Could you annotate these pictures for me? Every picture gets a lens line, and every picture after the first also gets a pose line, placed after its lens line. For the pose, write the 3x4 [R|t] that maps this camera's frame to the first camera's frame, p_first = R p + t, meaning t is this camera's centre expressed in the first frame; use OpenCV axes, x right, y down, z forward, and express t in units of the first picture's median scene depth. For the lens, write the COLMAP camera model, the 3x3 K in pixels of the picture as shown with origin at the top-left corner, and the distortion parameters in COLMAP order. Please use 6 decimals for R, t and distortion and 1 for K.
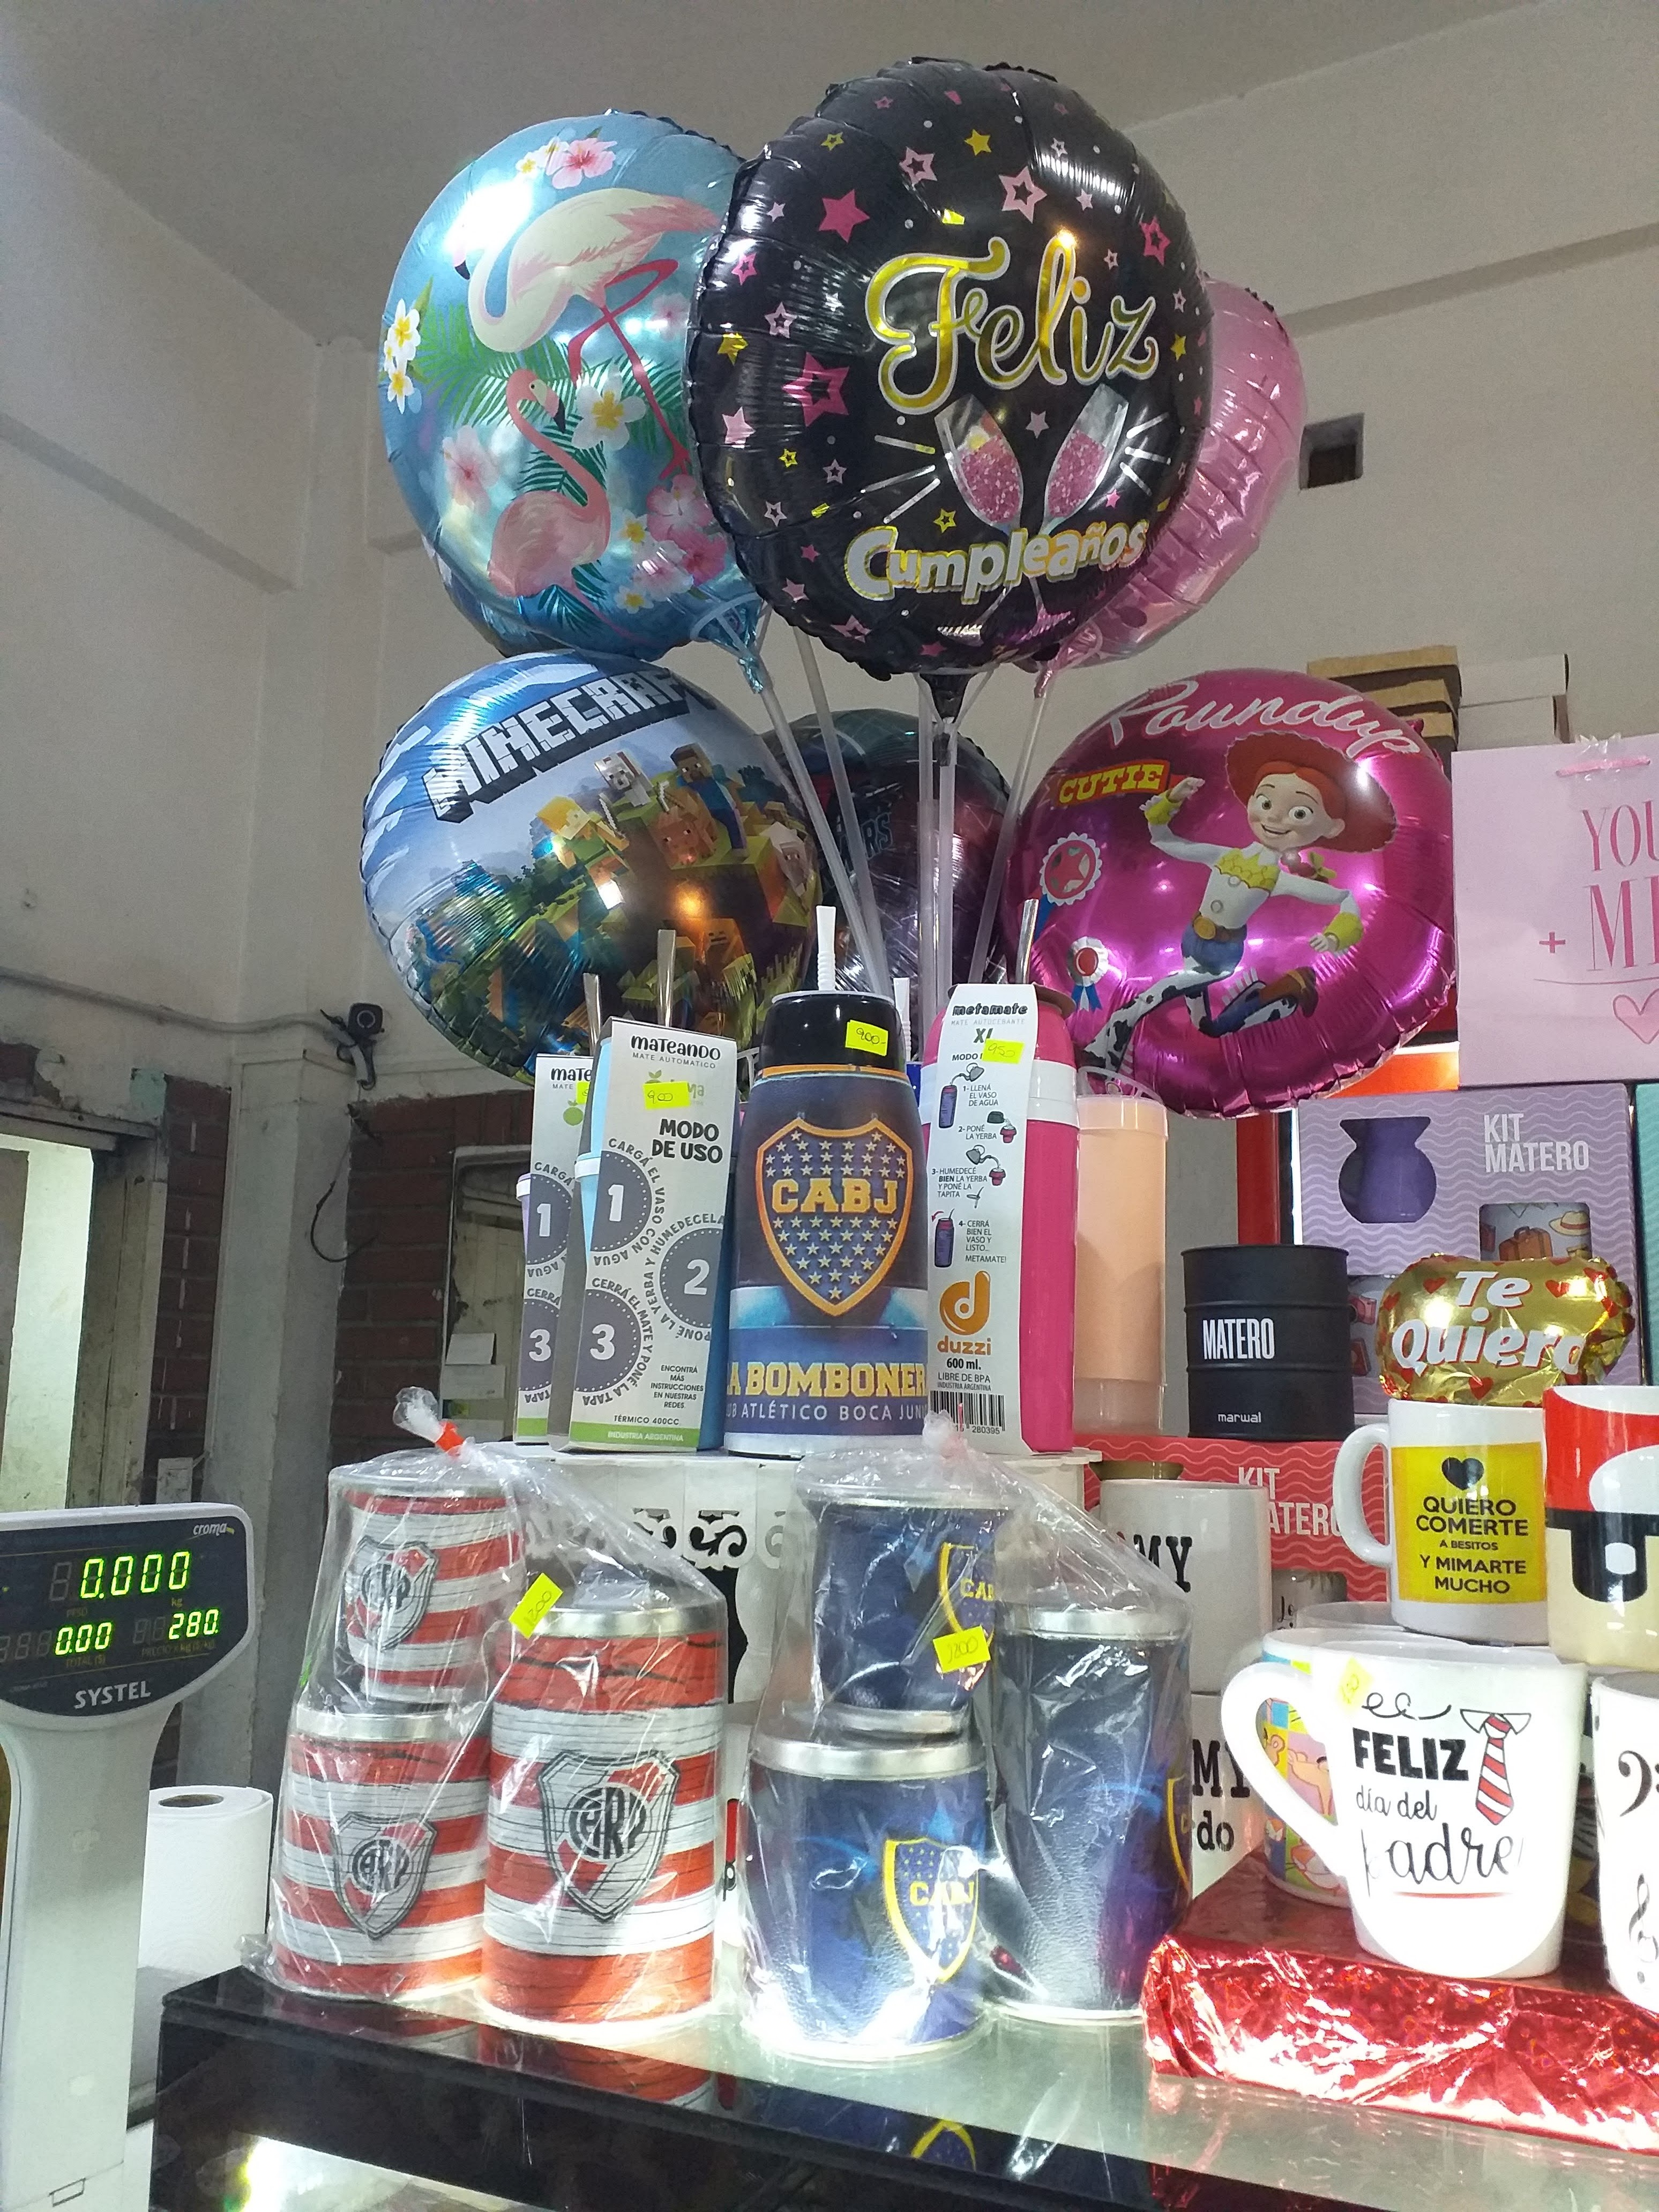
lens RADIAL K [[1726.7, 0, 829.5], [0, 1726.7, 1106.0], [0, 0, 1]] dist [0.109593, -0.241740]
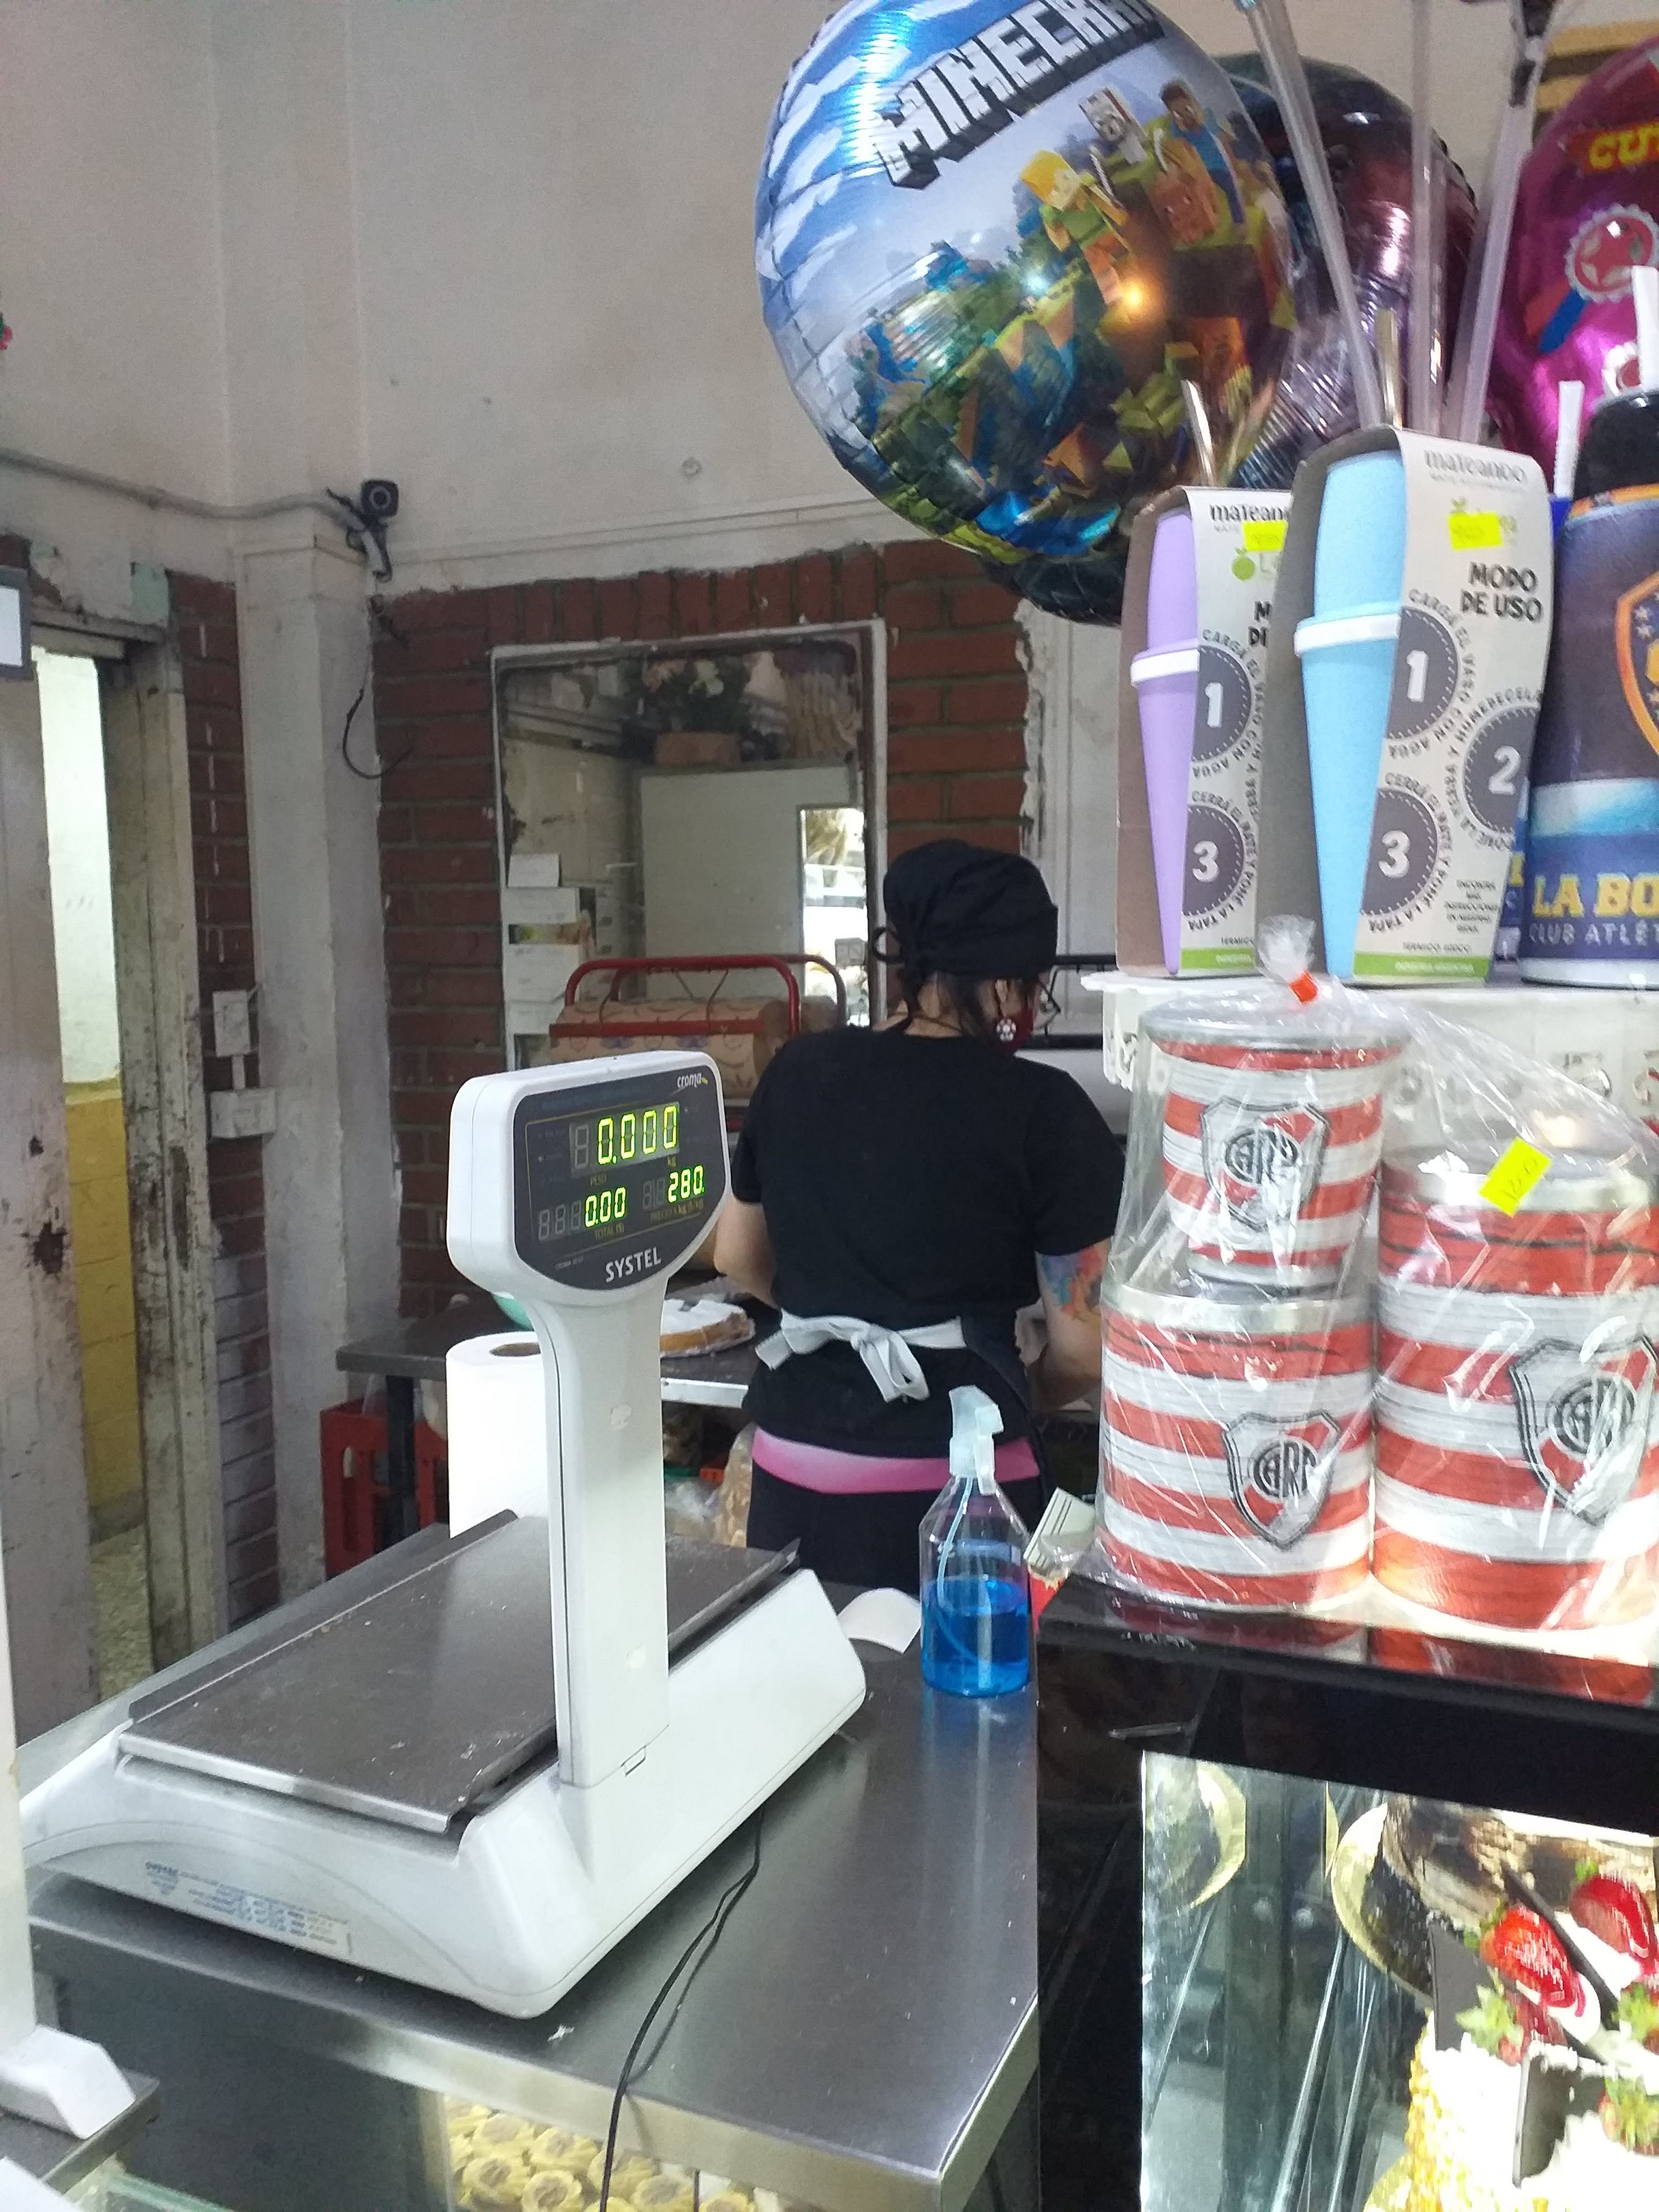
lens RADIAL K [[1815.1, 0, 829.5], [0, 1815.1, 1106.0], [0, 0, 1]] dist [0.020538, -0.064424]
pose [[0.999407, -0.026212, 0.022320, -0.278249], [0.019248, 0.962946, 0.269006, 0.011504], [-0.028544, -0.268417, 0.962880, 0.111294]]
